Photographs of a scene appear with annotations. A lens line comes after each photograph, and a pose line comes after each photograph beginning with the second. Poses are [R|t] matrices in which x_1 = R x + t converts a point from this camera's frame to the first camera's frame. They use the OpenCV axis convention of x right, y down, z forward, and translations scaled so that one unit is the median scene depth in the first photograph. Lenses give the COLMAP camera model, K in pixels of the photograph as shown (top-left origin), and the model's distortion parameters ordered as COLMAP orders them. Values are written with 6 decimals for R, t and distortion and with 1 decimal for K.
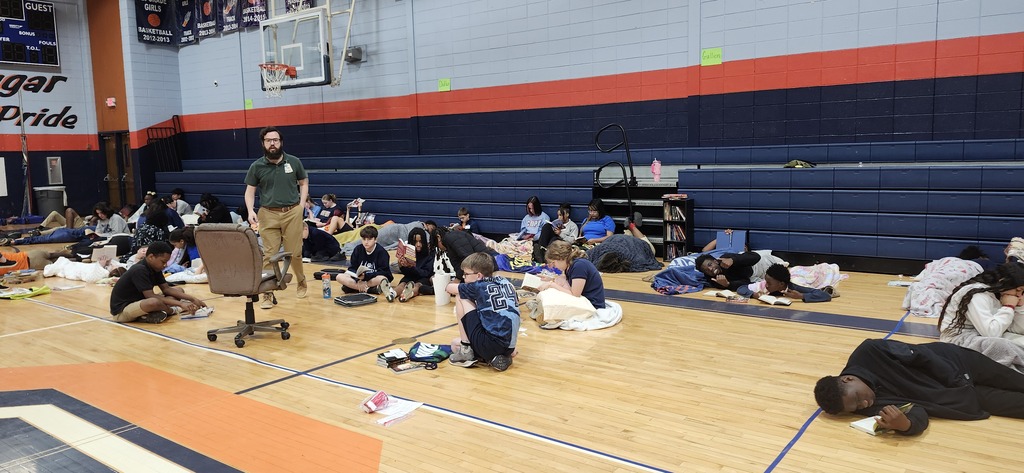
lens RADIAL K [[720.3, 0, 512.0], [0, 720.3, 236.5], [0, 0, 1]] dist [0.124545, -0.119876]
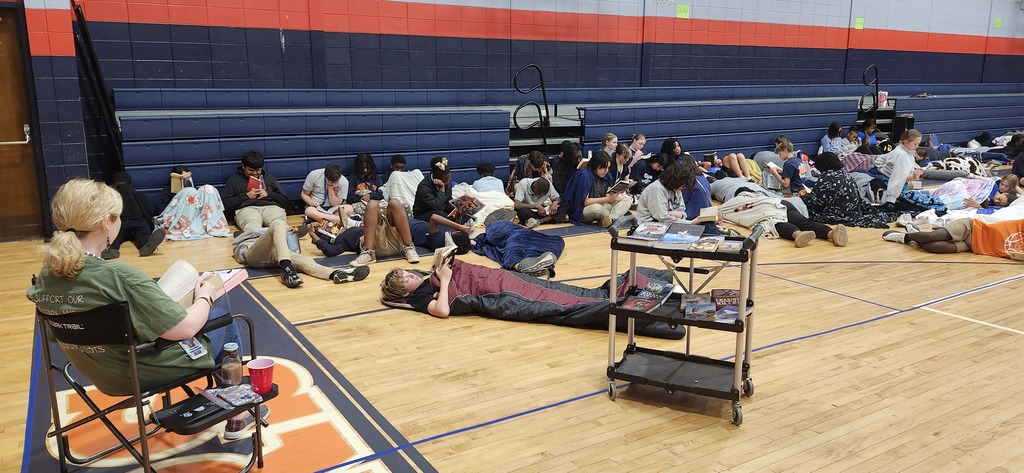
lens RADIAL K [[711.0, 0, 546.2], [0, 711.0, 240.2], [0, 0, 1]] dist [0.082486, -0.118270]
pose [[0.334609, -0.173028, 0.926336, -0.787751], [0.106974, 0.983619, 0.145087, -0.052682], [-0.936266, 0.050546, 0.347637, 0.634523]]
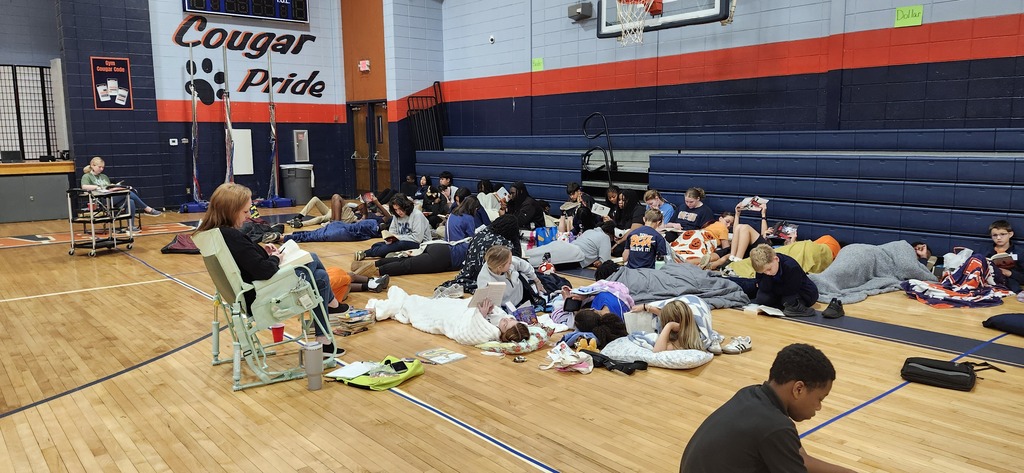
lens RADIAL K [[720.3, 0, 512.0], [0, 720.3, 236.5], [0, 0, 1]] dist [0.124545, -0.119876]
pose [[0.978828, 0.046109, -0.199423, -0.213937], [-0.040766, 0.998693, 0.030816, -0.020769], [0.200583, -0.022034, 0.979429, 0.229550]]
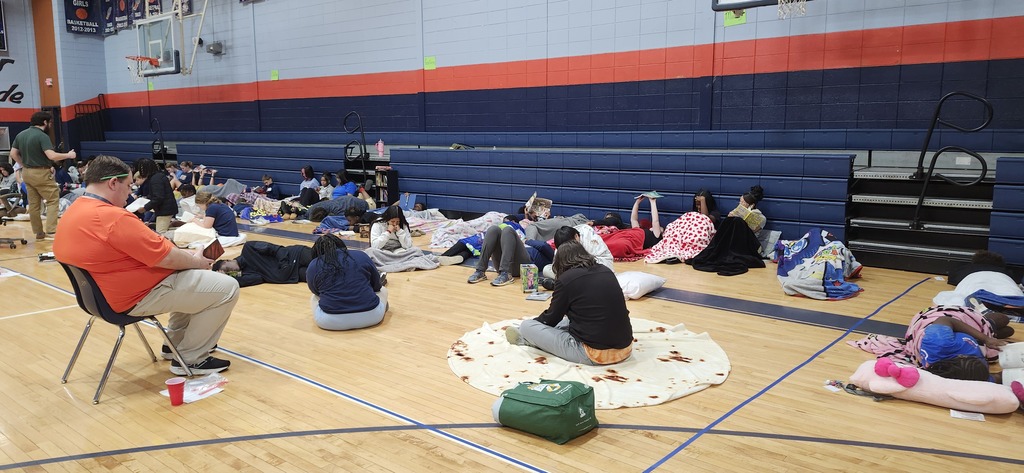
lens RADIAL K [[737.1, 0, 512.0], [0, 737.1, 236.5], [0, 0, 1]] dist [0.032201, 0.000628]
pose [[0.998616, 0.029222, -0.043729, 0.276114], [-0.028058, 0.999242, 0.026992, 0.014317], [0.044484, -0.025728, 0.998679, -0.182602]]
